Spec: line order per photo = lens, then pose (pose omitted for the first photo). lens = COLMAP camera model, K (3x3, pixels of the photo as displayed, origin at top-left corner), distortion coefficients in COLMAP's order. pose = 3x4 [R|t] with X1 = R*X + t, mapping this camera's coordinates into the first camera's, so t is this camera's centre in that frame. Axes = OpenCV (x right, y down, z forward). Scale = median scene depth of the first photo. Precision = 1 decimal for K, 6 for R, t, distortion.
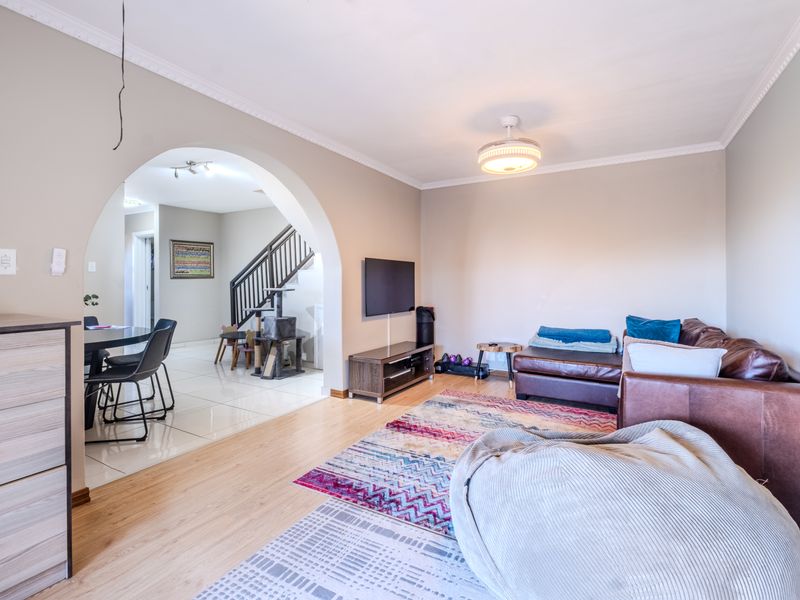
lens RADIAL K [[402.2, 0, 394.2], [0, 402.2, 288.1], [0, 0, 1]] dist [-0.001694, -0.000323]
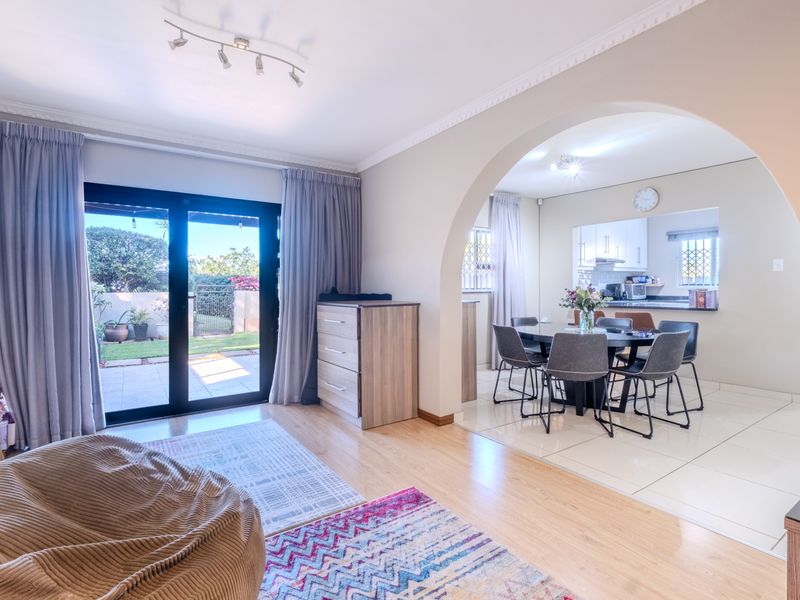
lens RADIAL K [[402.2, 0, 394.2], [0, 402.2, 288.1], [0, 0, 1]] dist [-0.001694, -0.000323]
pose [[-0.436351, 0.008523, -0.899736, 0.713451], [-0.004699, 0.999920, 0.011750, -0.025963], [0.899764, 0.009355, -0.436276, 1.489528]]
